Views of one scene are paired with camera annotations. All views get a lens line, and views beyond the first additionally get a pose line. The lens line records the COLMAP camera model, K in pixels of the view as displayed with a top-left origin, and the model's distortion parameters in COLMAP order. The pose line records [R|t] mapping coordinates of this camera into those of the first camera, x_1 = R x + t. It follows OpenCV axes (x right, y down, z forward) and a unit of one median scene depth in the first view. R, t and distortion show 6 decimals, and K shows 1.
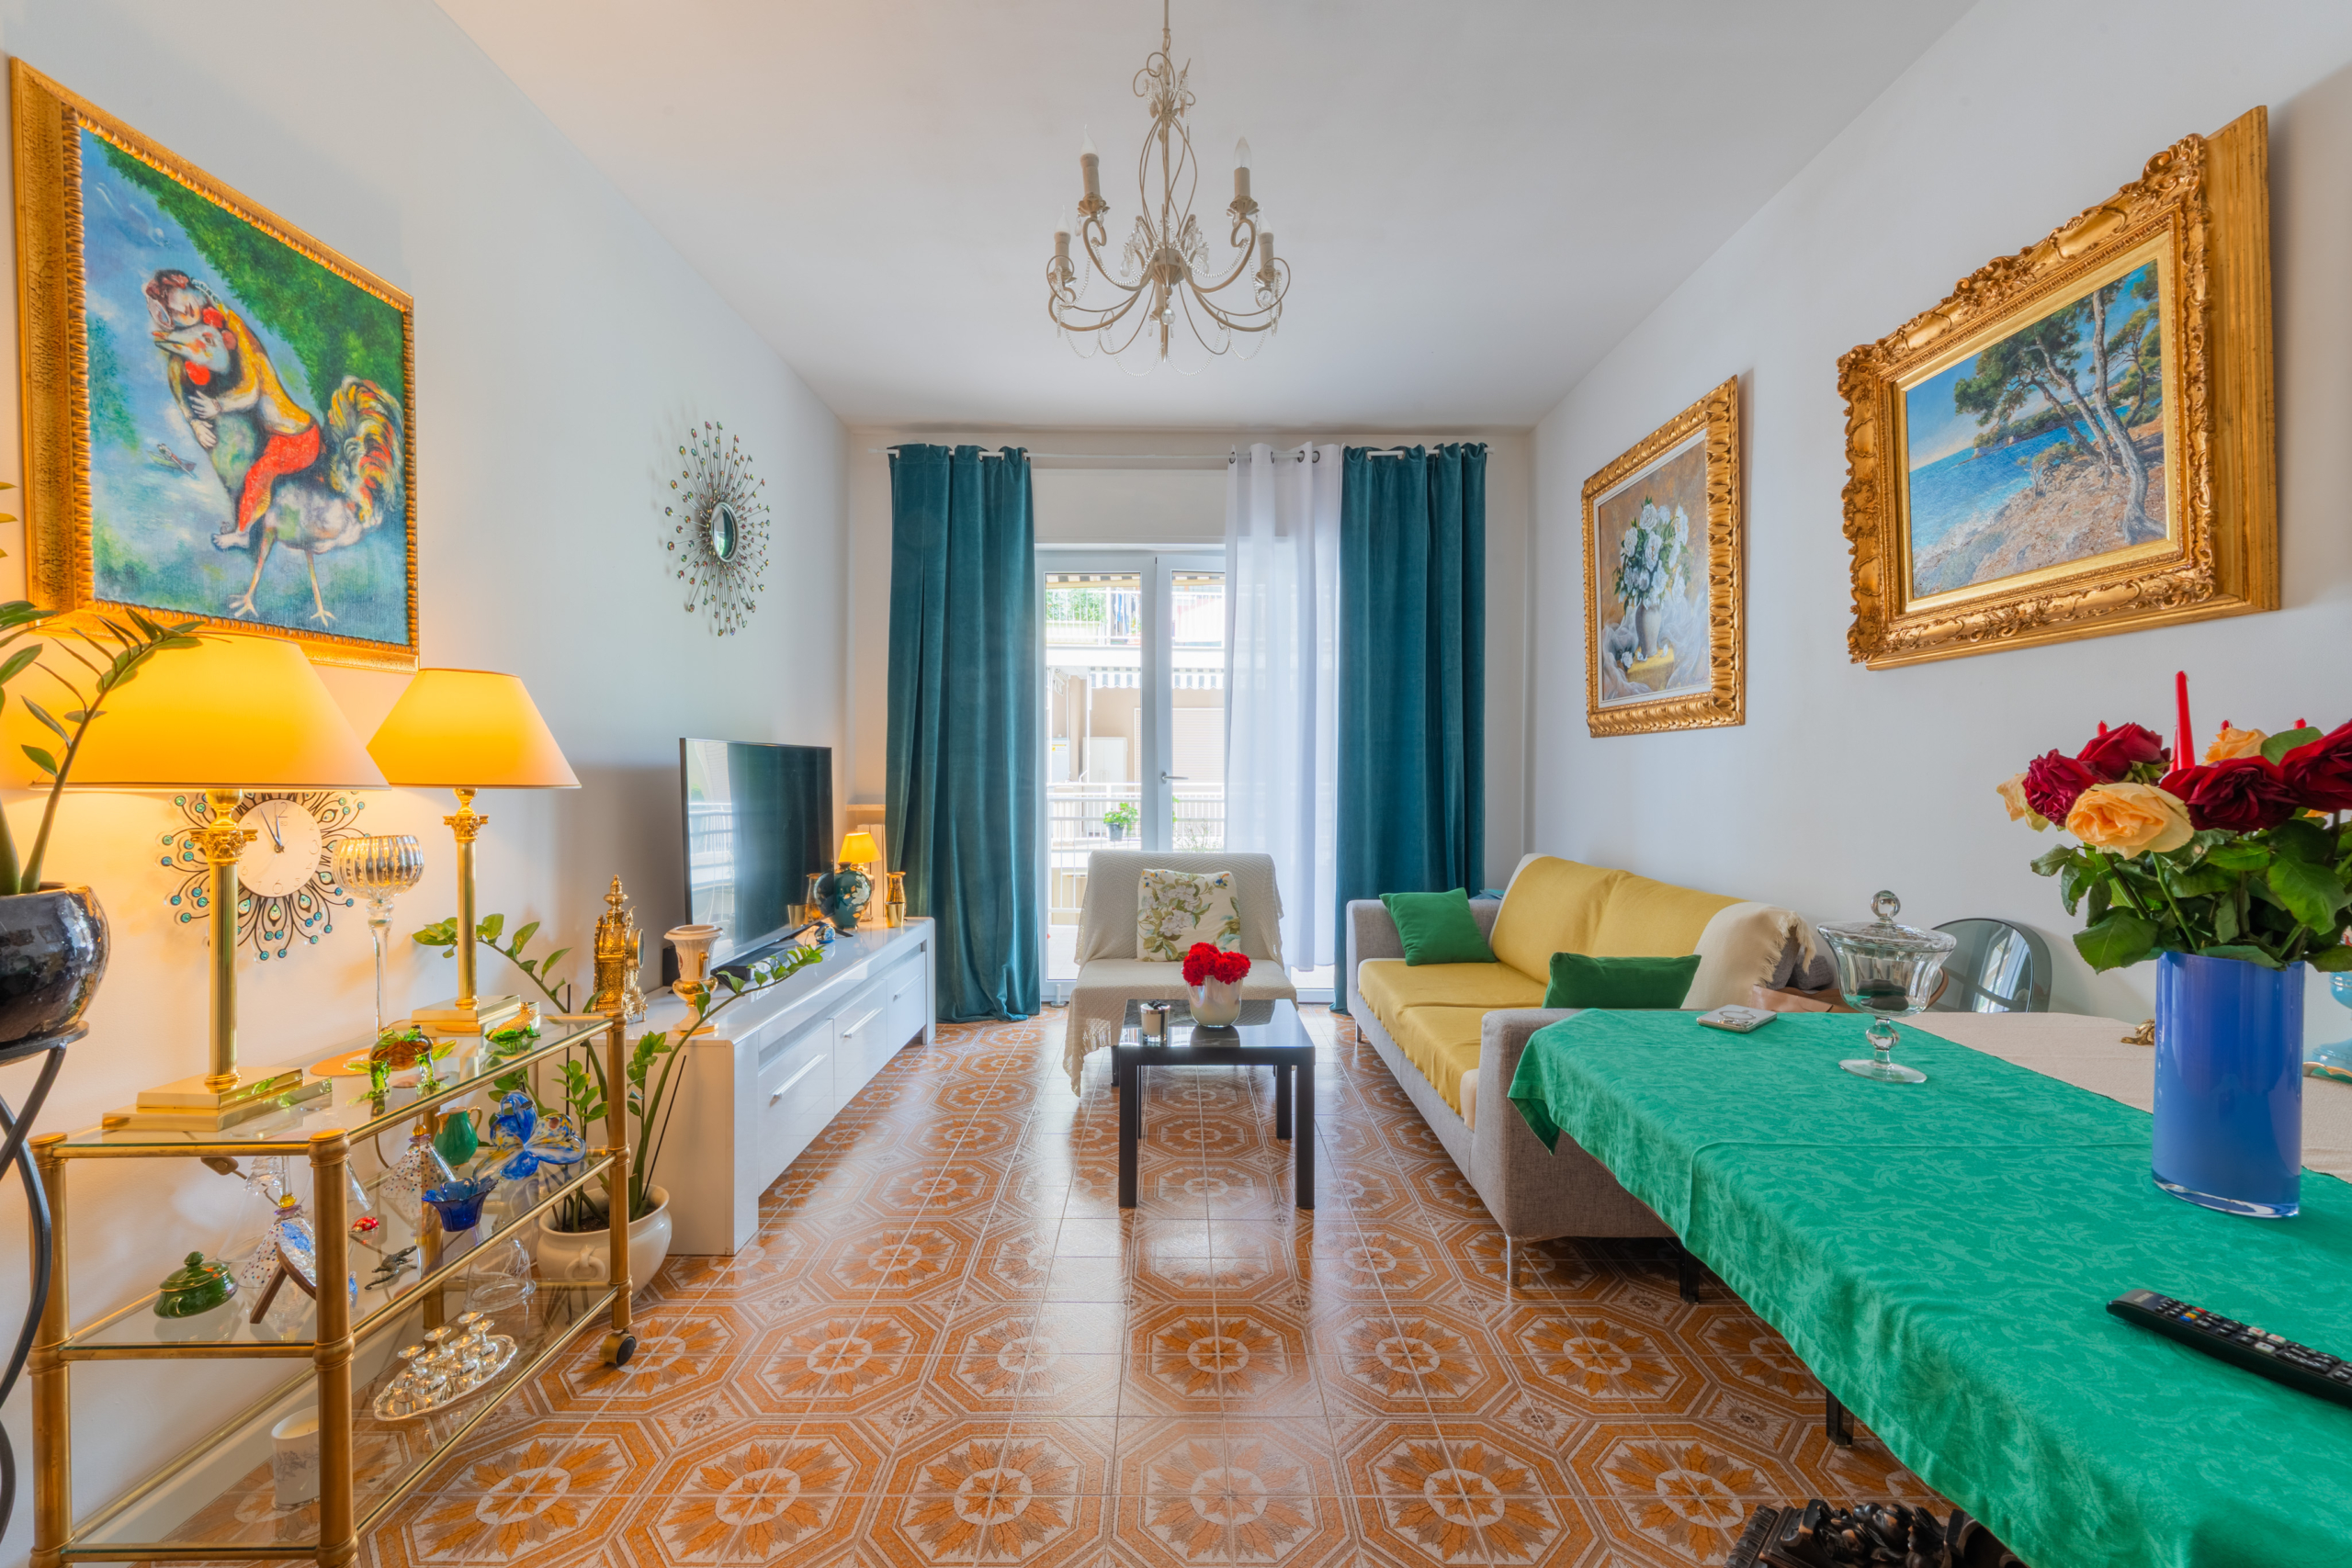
lens RADIAL K [[957.4, 0, 1174.0], [0, 957.4, 774.9], [0, 0, 1]] dist [-0.000871, -0.000817]
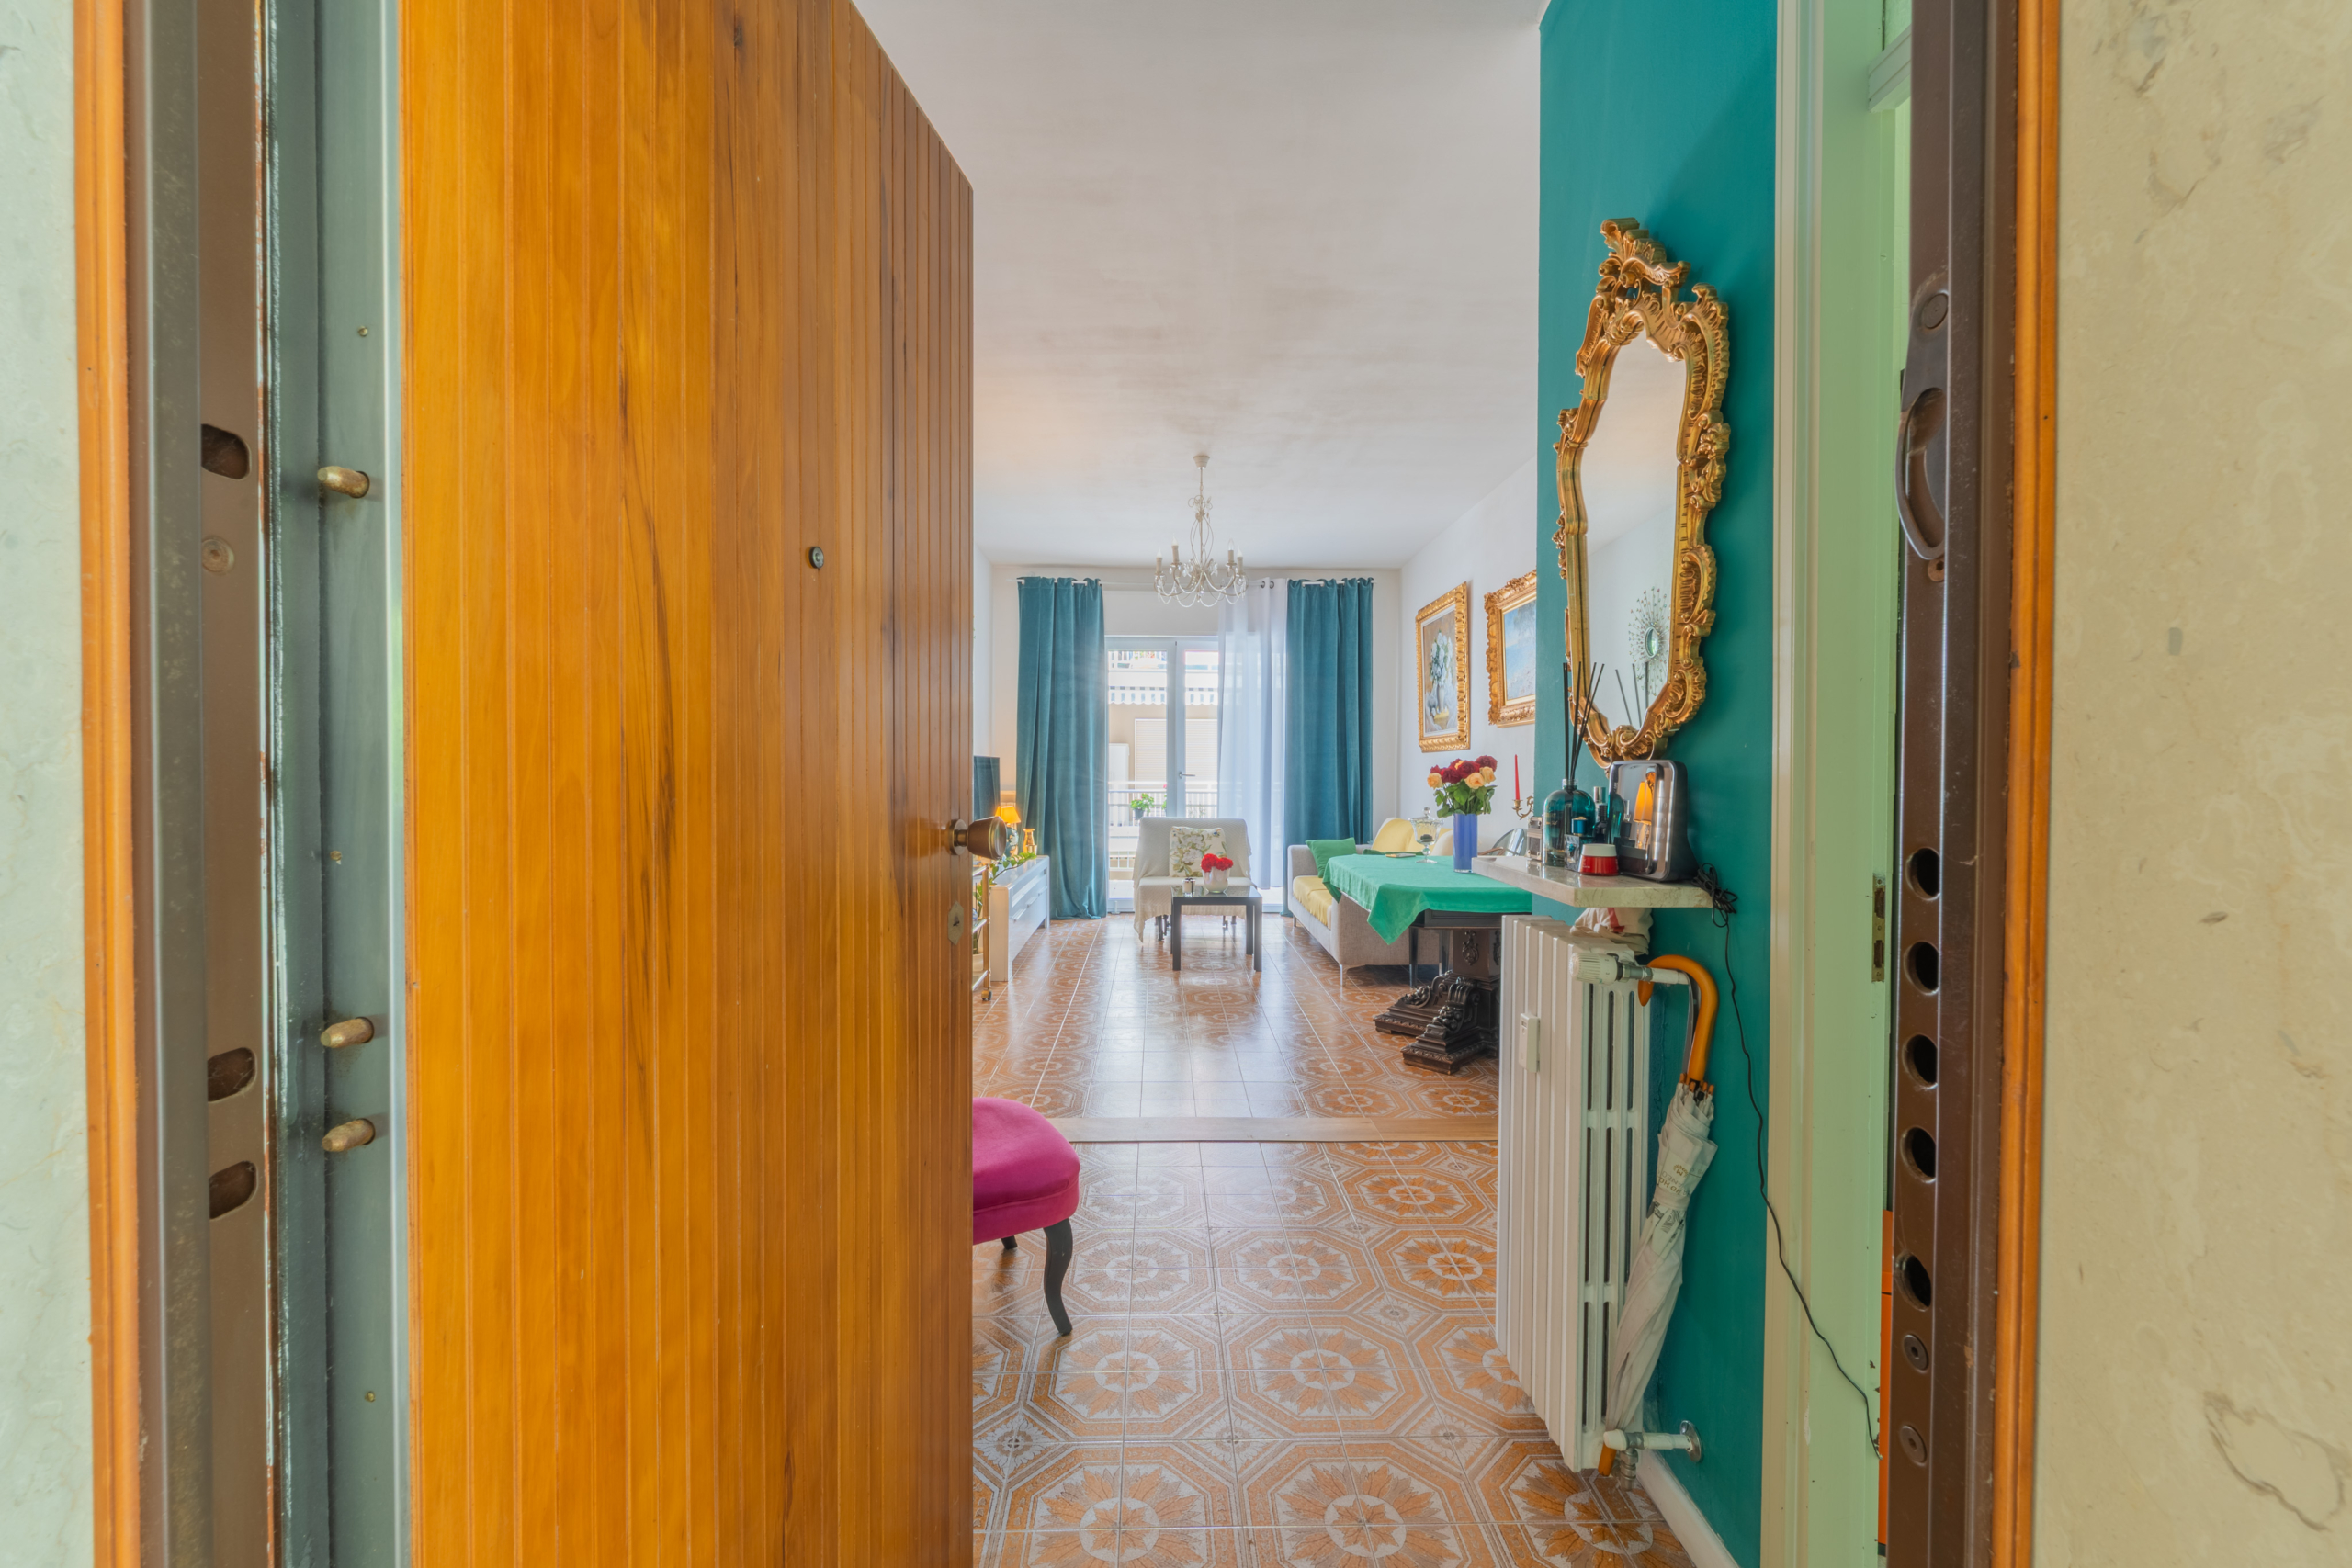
lens RADIAL K [[957.4, 0, 1178.0], [0, 957.4, 781.5], [0, 0, 1]] dist [-0.000871, -0.000817]
pose [[0.999730, 0.000714, 0.023238, -0.057054], [-0.000875, 0.999976, 0.006902, 0.002693], [-0.023232, -0.006920, 0.999706, -0.695201]]
